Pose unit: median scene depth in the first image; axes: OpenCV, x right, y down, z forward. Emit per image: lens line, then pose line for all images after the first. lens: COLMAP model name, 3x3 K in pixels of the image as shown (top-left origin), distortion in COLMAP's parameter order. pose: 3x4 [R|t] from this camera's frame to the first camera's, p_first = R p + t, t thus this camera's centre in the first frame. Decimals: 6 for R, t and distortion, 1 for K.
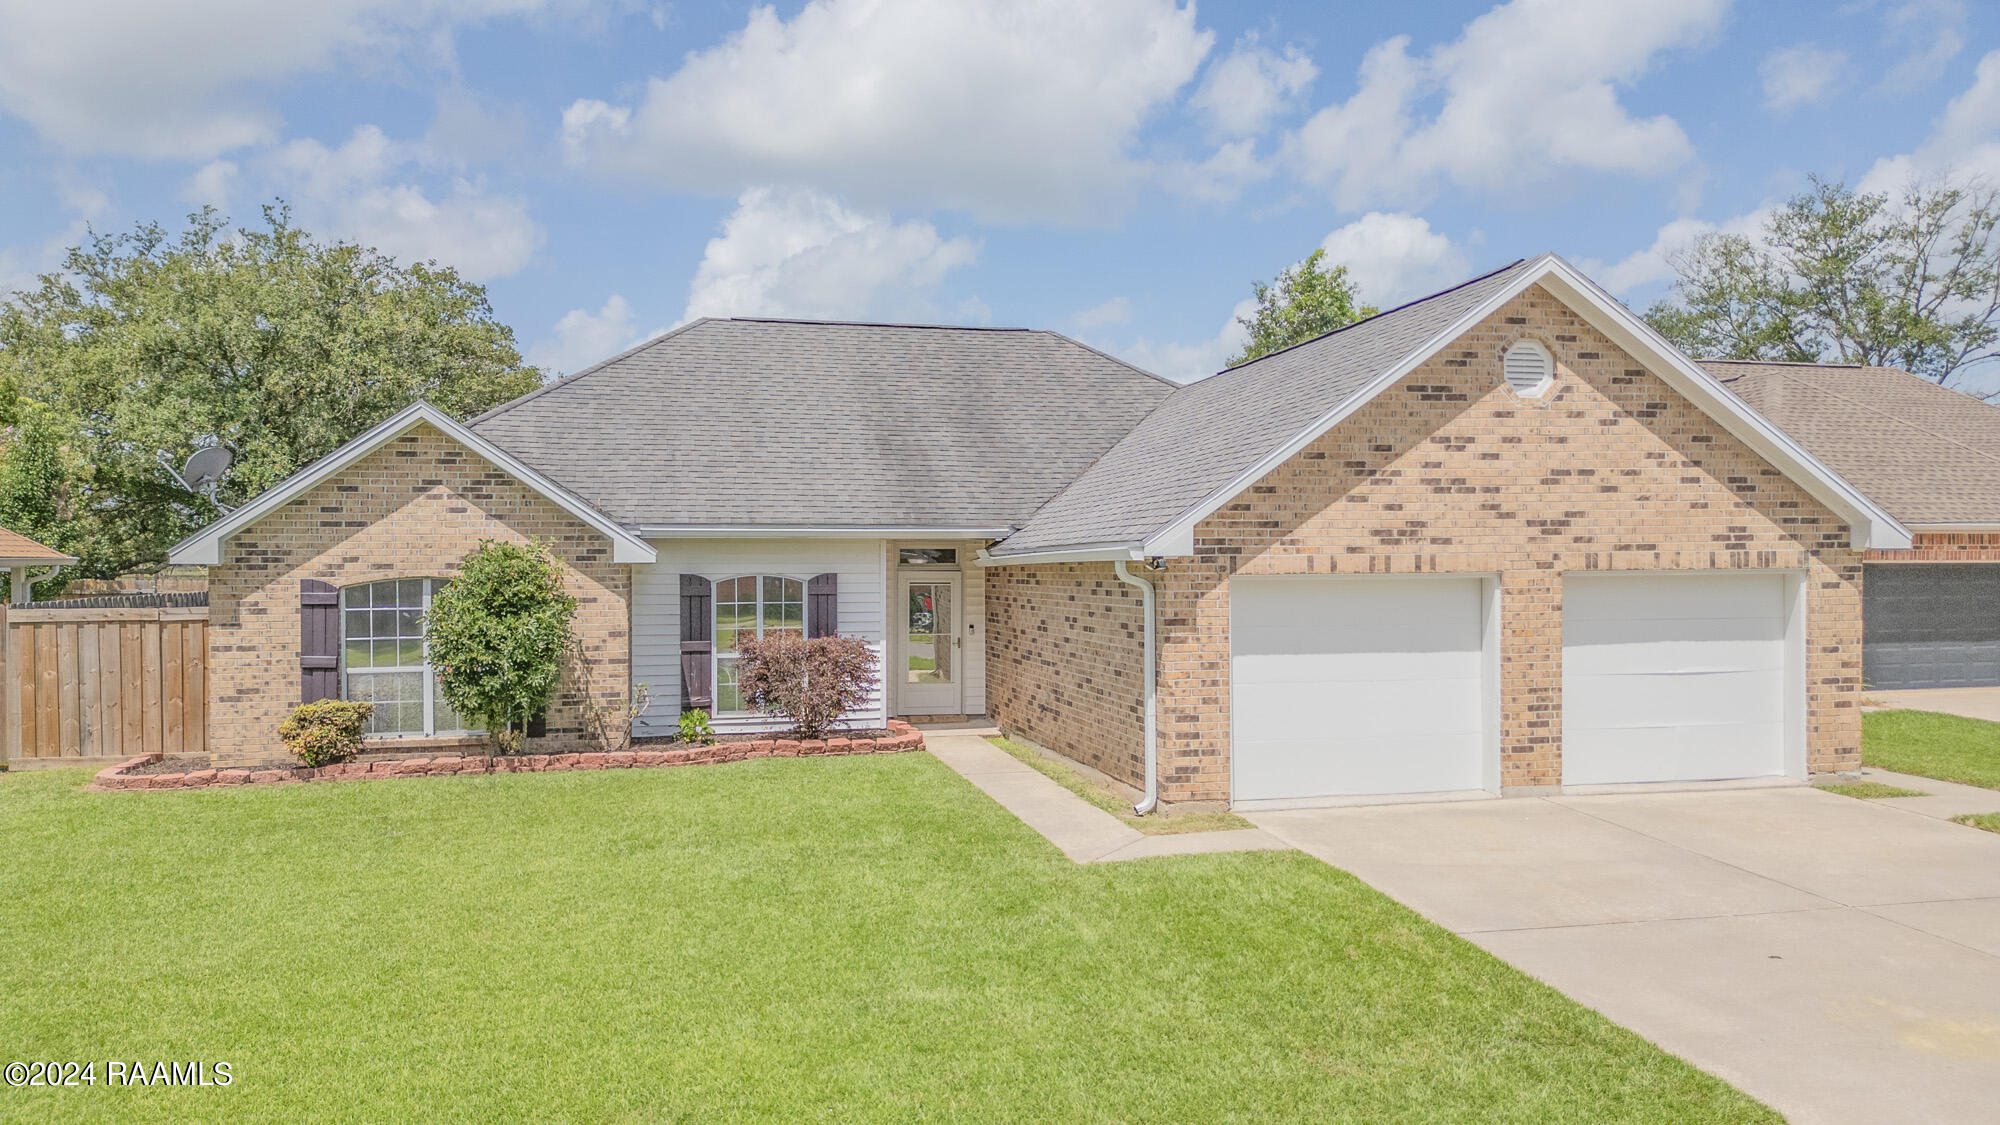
lens RADIAL K [[1447.9, 0, 1010.1], [0, 1447.9, 557.8], [0, 0, 1]] dist [0.051388, -0.060154]
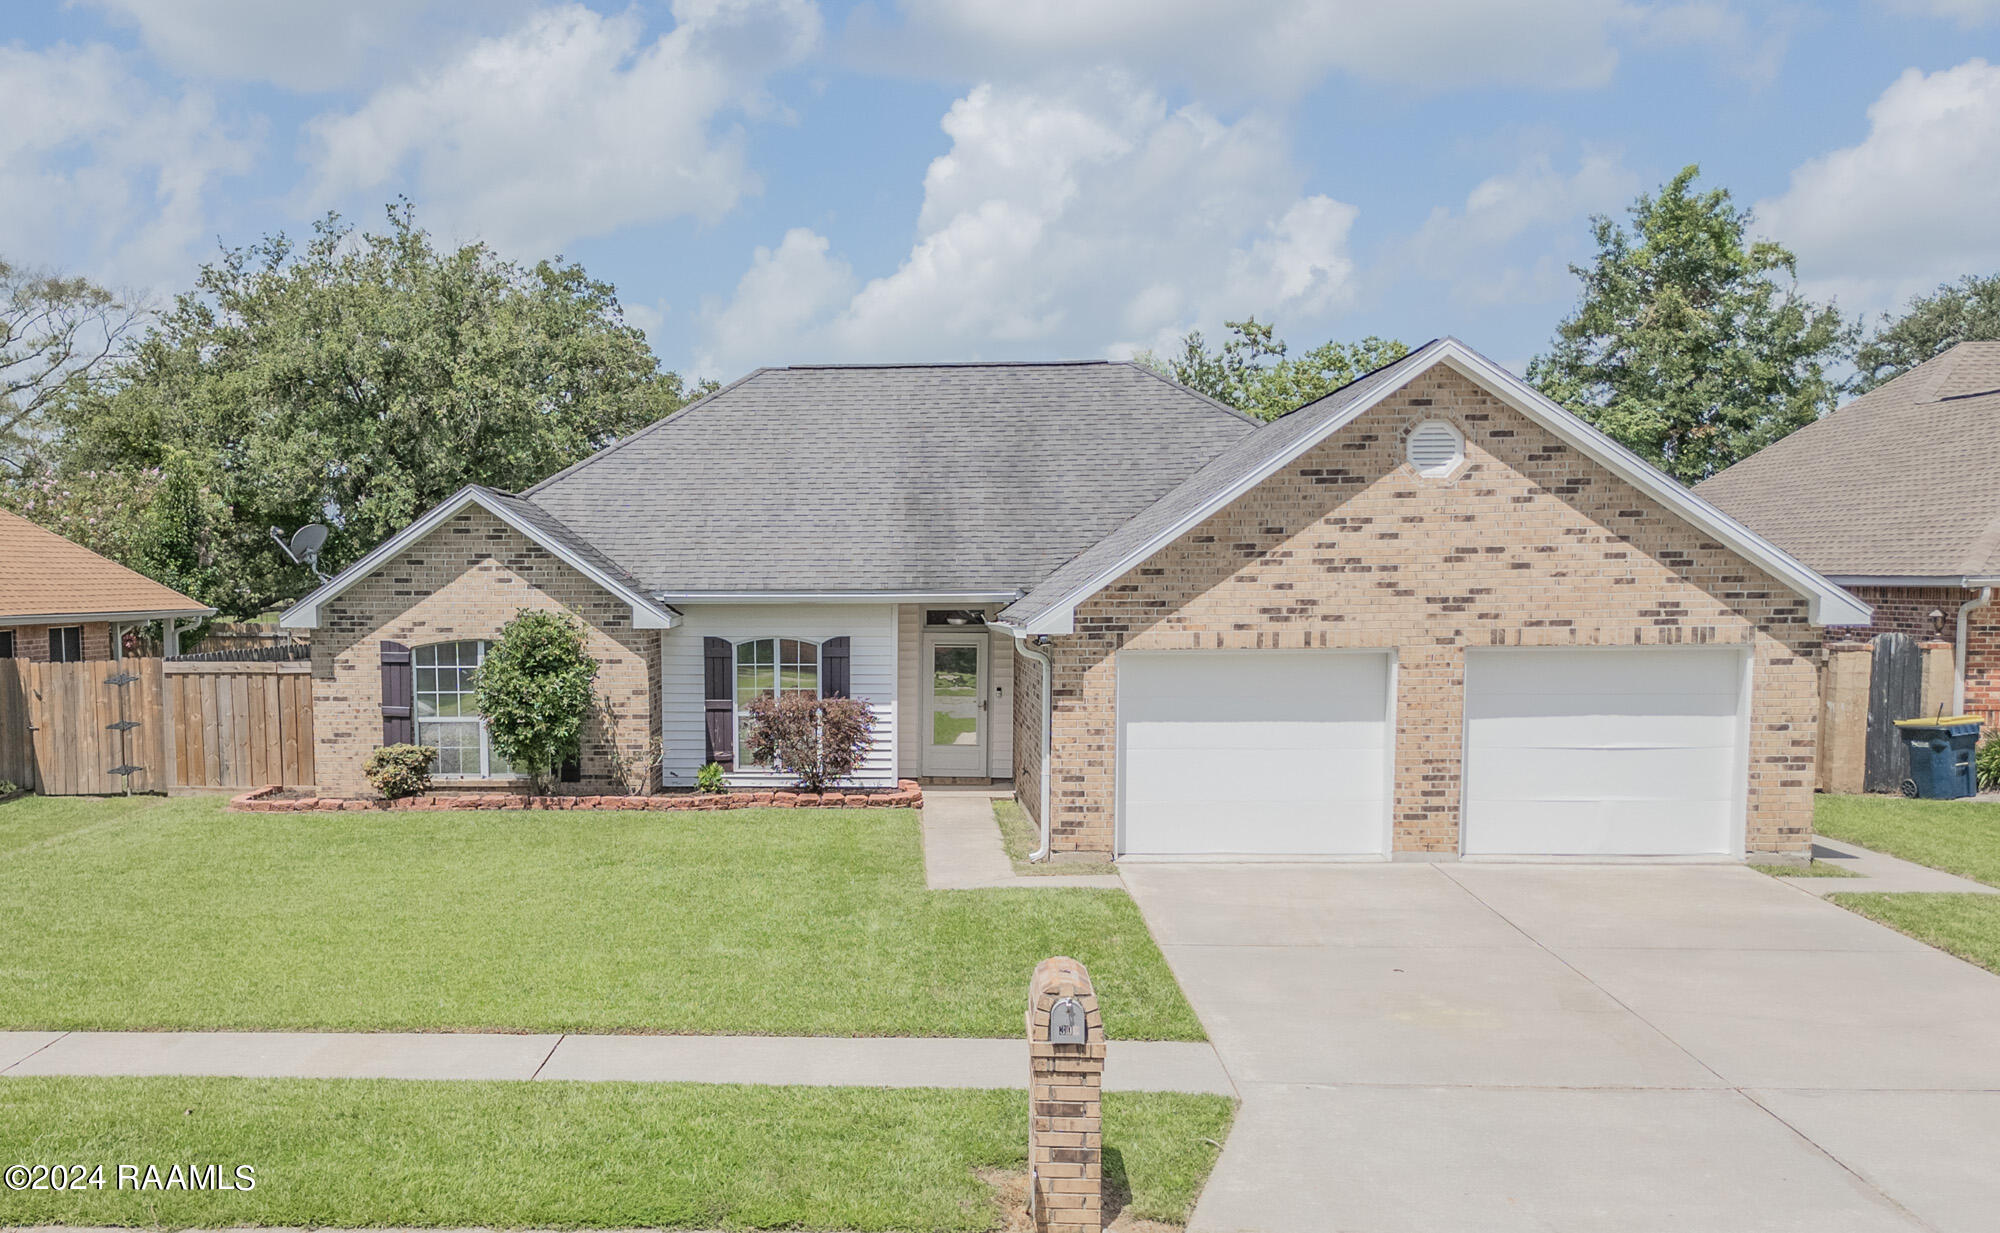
lens RADIAL K [[1996.5, 0, 786.2], [0, 1996.5, 793.1], [0, 0, 1]] dist [0.037855, 0.000000]
pose [[0.956235, 0.030606, -0.290995, 0.319235], [0.001205, 0.994094, 0.108515, -0.040345], [0.292598, -0.104116, 0.950551, -0.475035]]
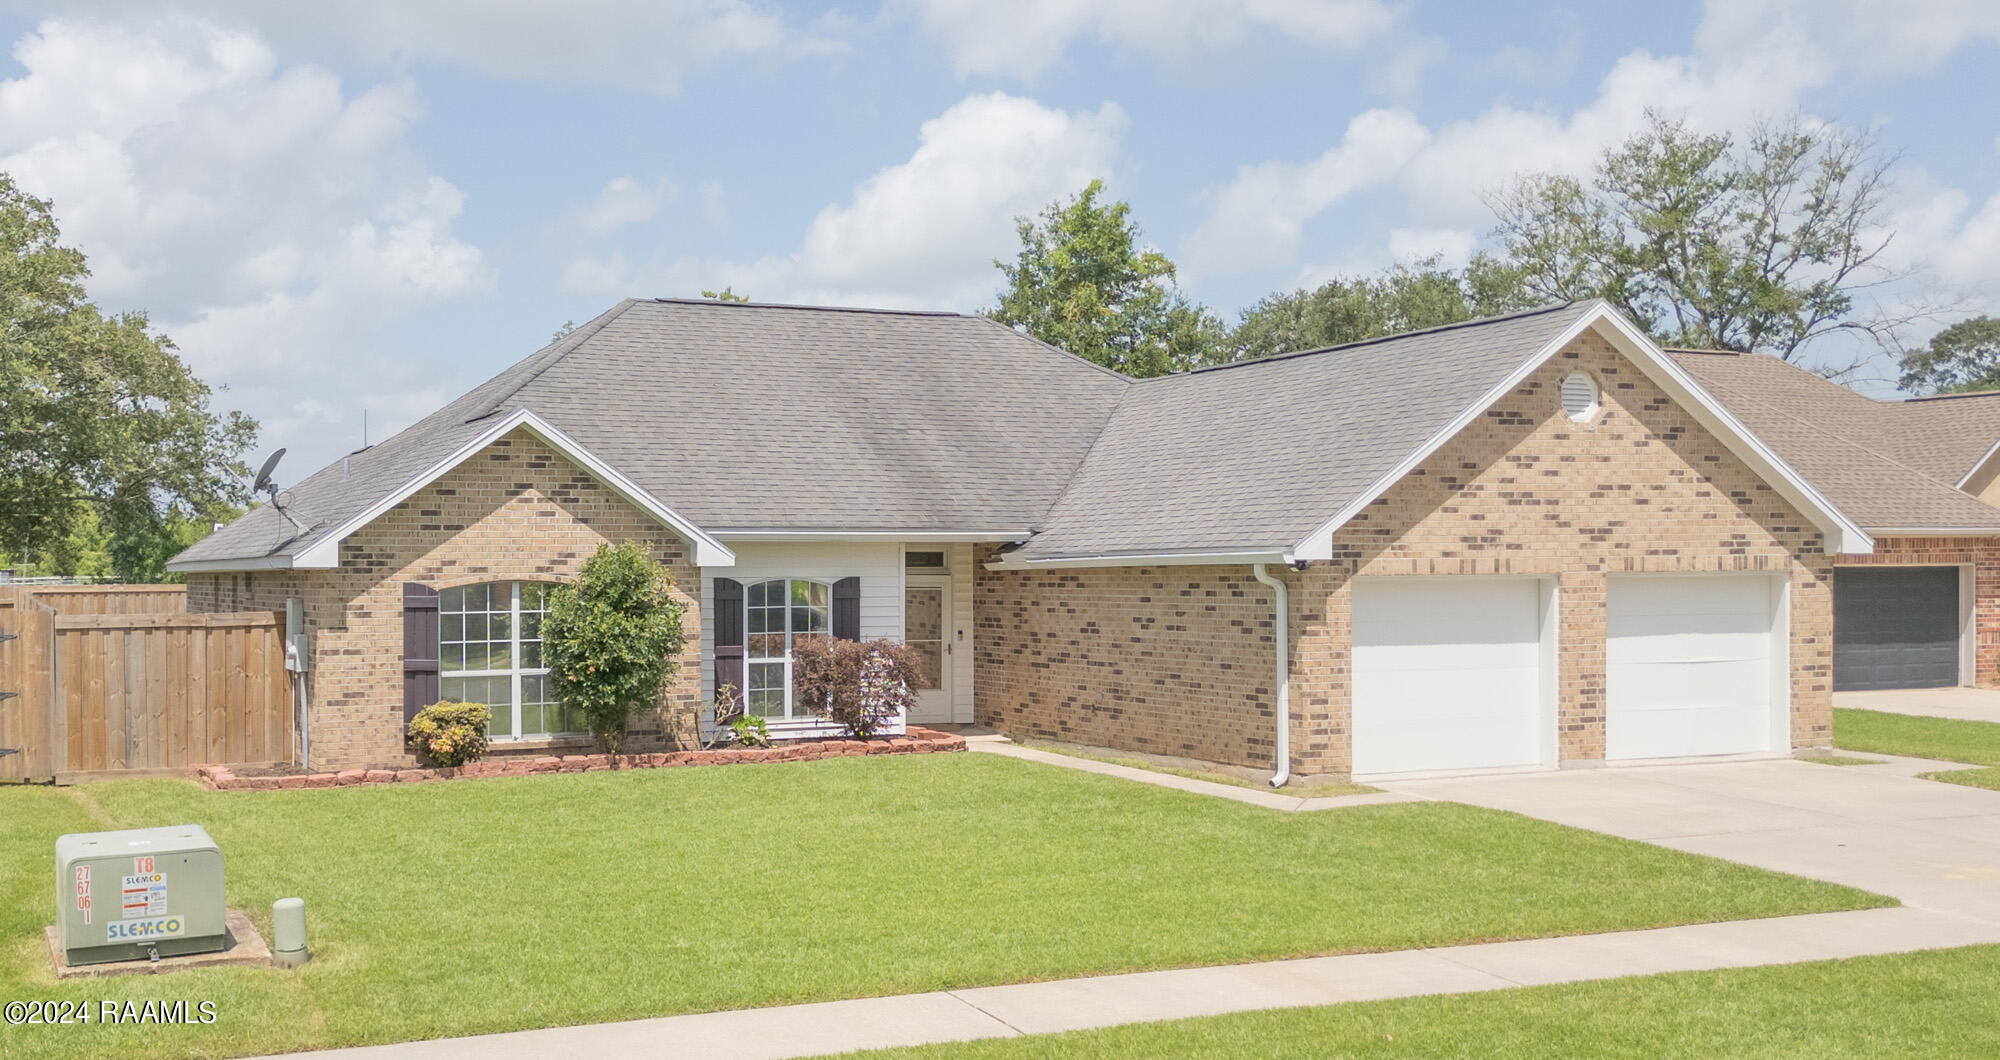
lens RADIAL K [[2117.7, 0, 858.5], [0, 2117.7, 560.4], [0, 0, 1]] dist [0.020488, 0.000000]
pose [[0.984584, 0.000251, 0.174910, -0.471259], [-0.000071, 0.999999, -0.001037, 0.001077], [-0.174910, 0.001008, 0.984584, -0.521607]]
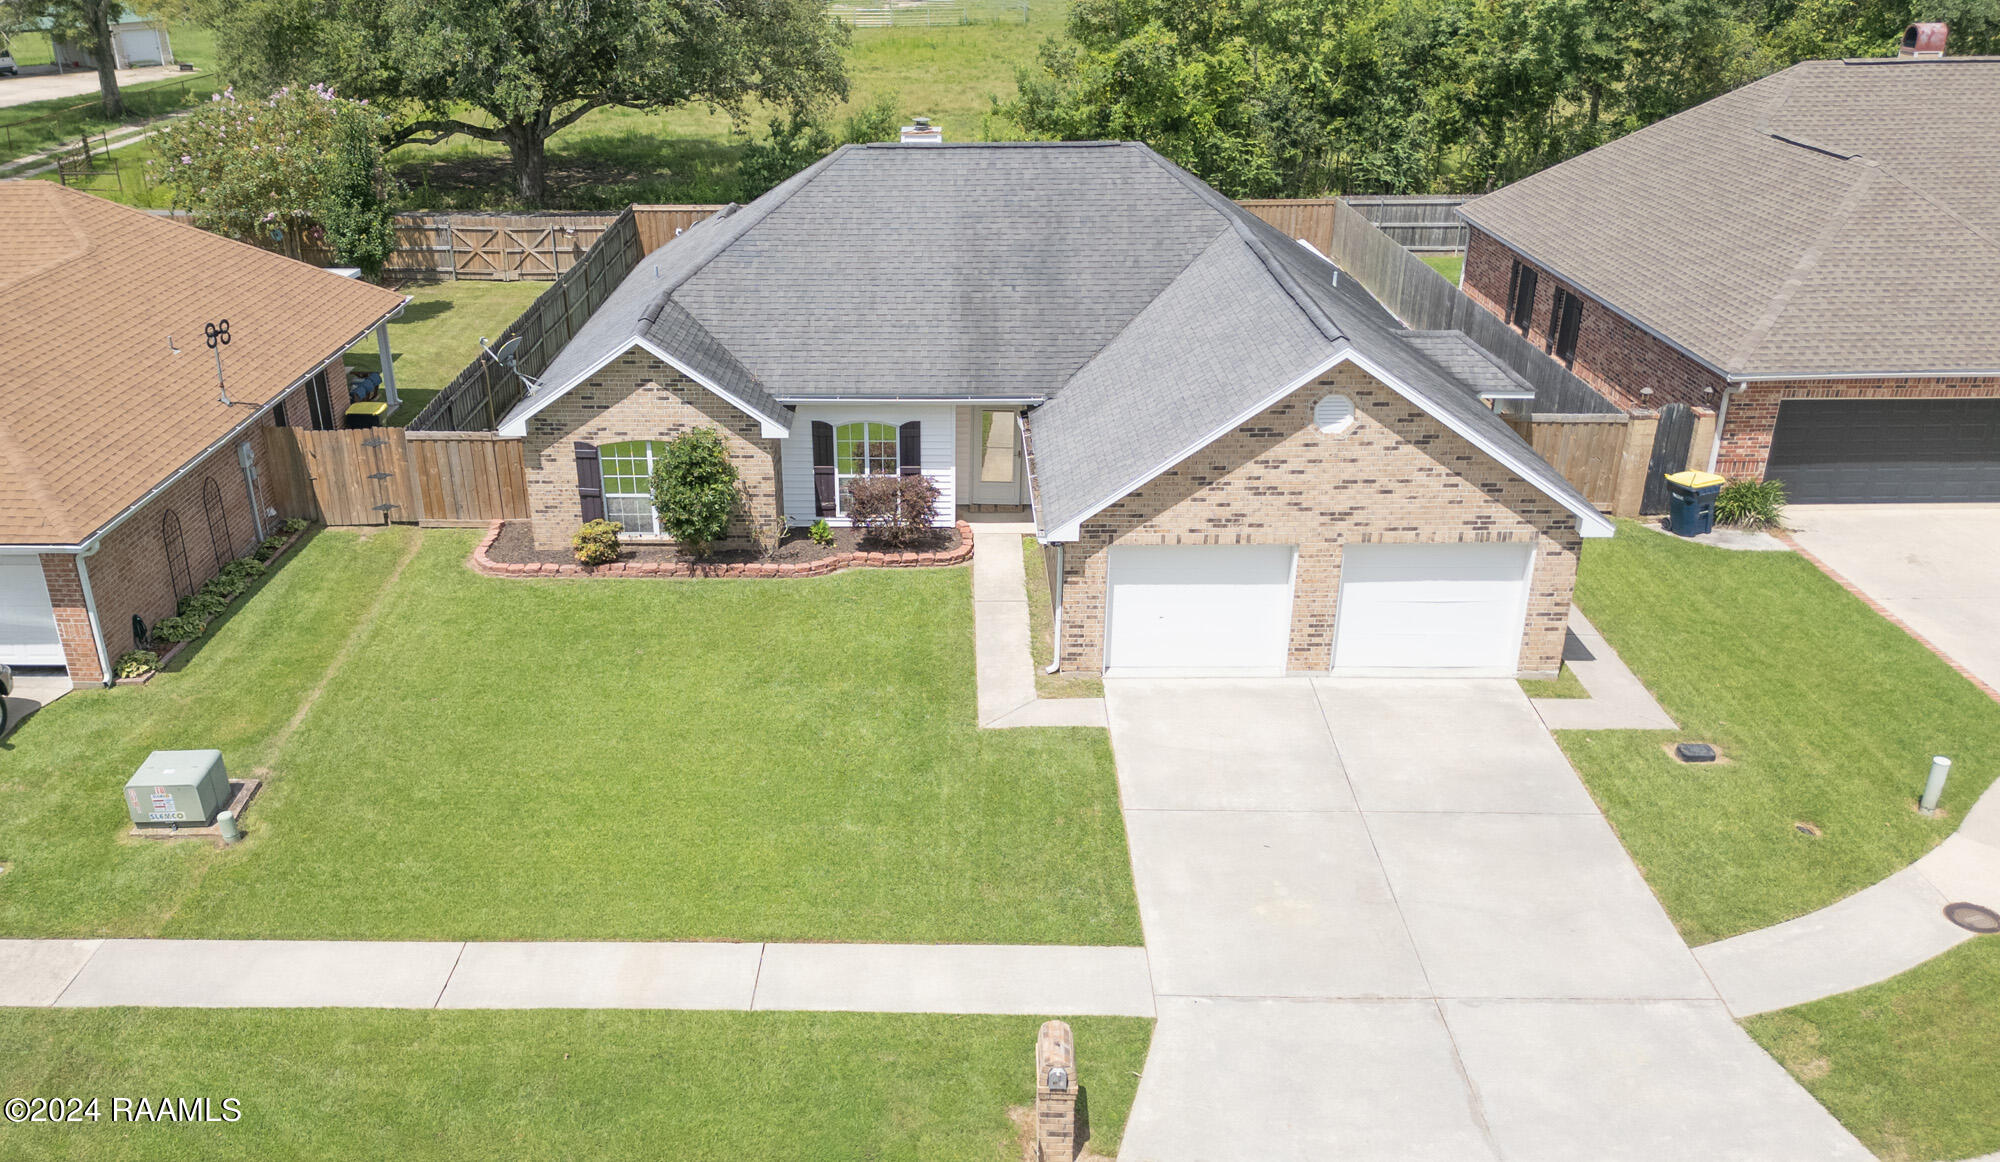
lens RADIAL K [[1690.3, 0, 908.3], [0, 1690.3, 701.0], [0, 0, 1]] dist [0.061822, -0.035802]
pose [[0.966779, 0.109632, -0.230911, 0.348215], [0.004532, 0.895862, 0.444310, -0.597335], [0.255574, -0.430596, 0.865603, -0.674722]]
